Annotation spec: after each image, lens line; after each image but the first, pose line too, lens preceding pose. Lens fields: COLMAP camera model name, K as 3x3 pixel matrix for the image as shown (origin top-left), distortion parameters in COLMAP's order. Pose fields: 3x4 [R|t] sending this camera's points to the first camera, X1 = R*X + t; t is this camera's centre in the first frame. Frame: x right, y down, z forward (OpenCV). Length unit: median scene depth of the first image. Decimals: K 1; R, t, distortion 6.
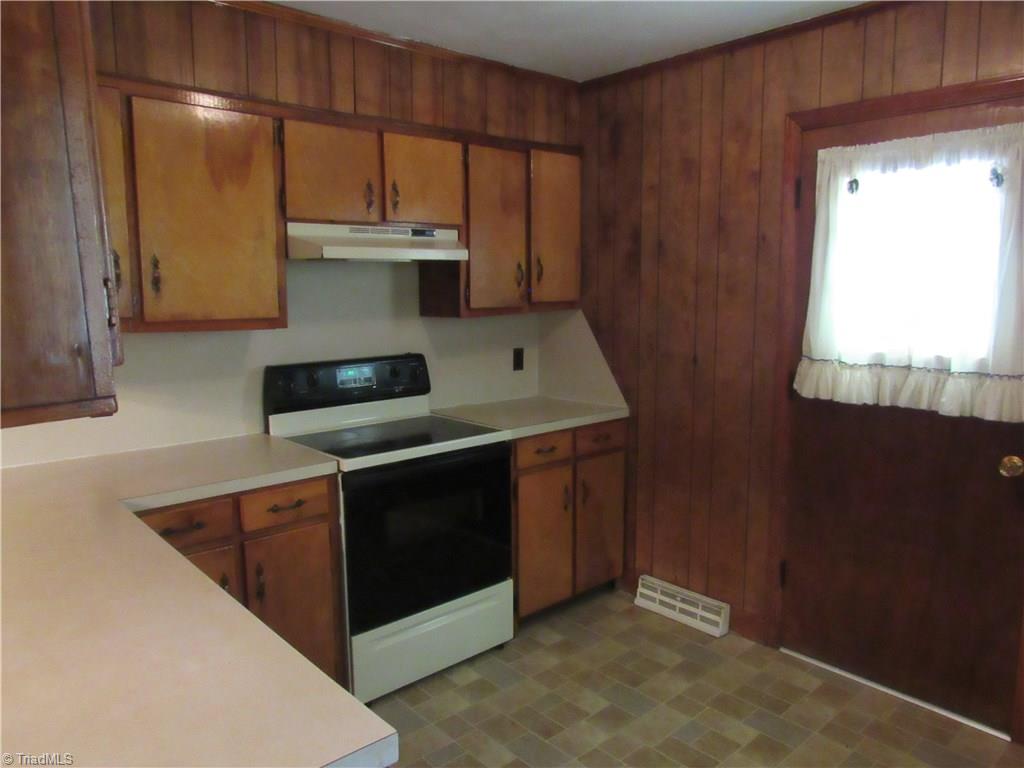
lens RADIAL K [[733.2, 0, 513.4], [0, 733.2, 385.3], [0, 0, 1]] dist [-0.029410, 0.009341]
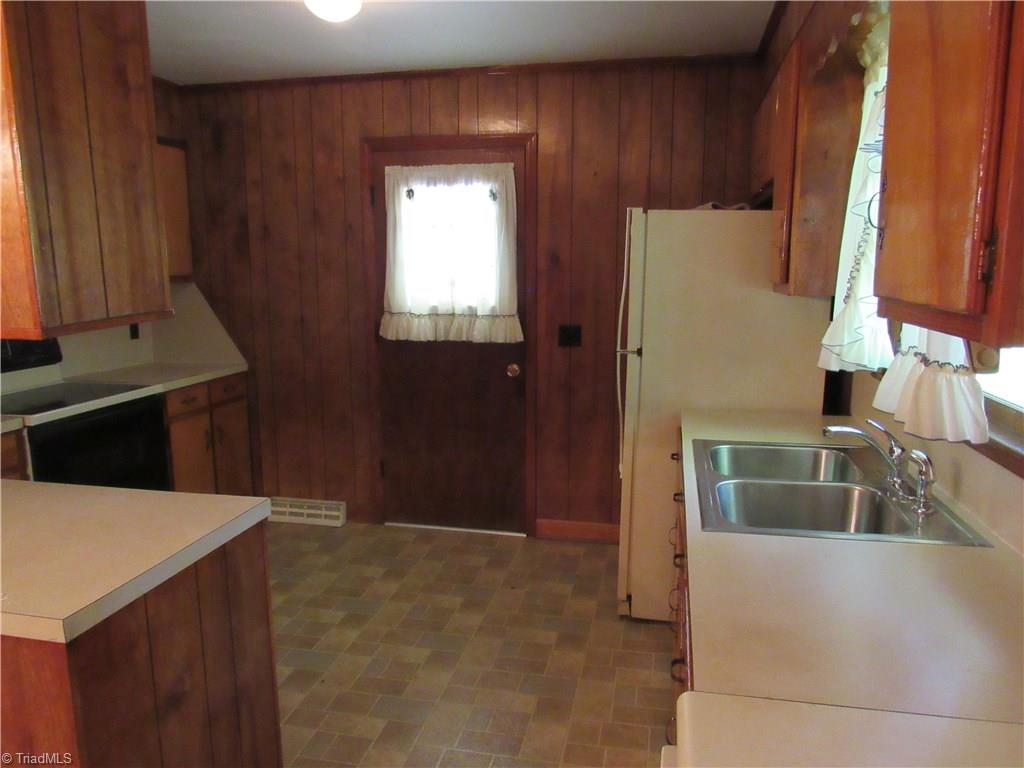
lens RADIAL K [[733.2, 0, 513.7], [0, 733.2, 388.0], [0, 0, 1]] dist [-0.029410, 0.009341]
pose [[0.807927, -0.094355, 0.581680, -0.234605], [0.075526, 0.995537, 0.056585, 0.044823], [-0.584423, -0.001785, 0.811447, -0.292508]]
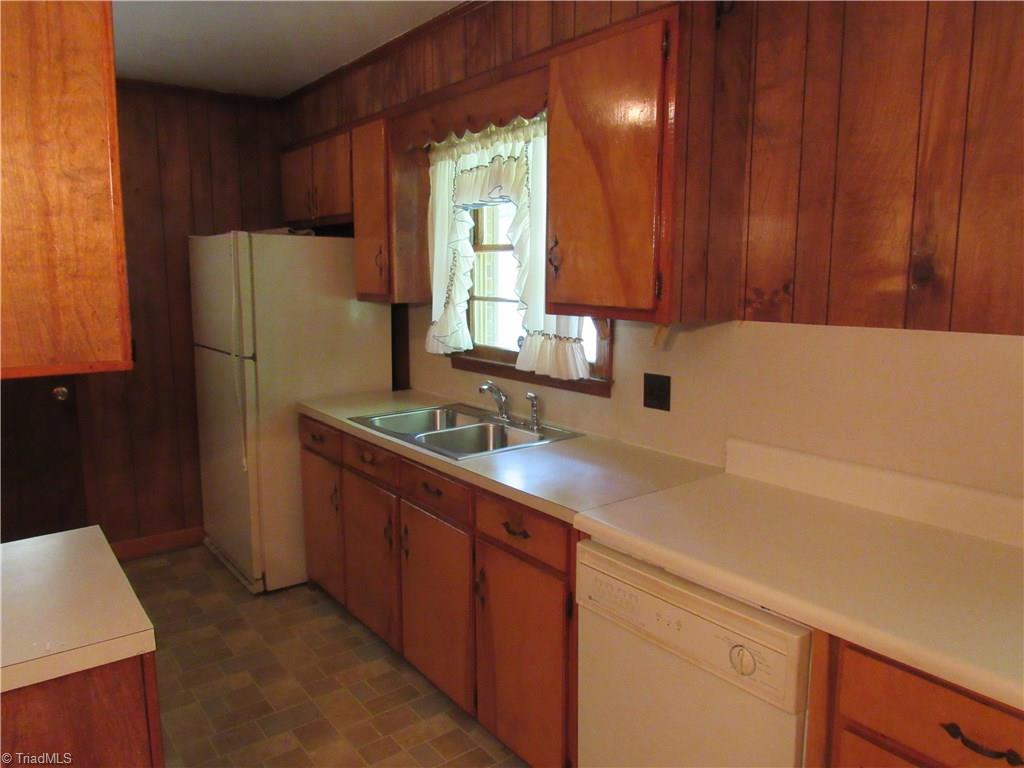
lens RADIAL K [[733.2, 0, 509.8], [0, 733.2, 383.5], [0, 0, 1]] dist [-0.029410, 0.009341]
pose [[0.086294, -0.150126, 0.984894, -0.602556], [0.131521, 0.981646, 0.138107, 0.001029], [-0.987550, 0.117616, 0.104455, -0.093515]]
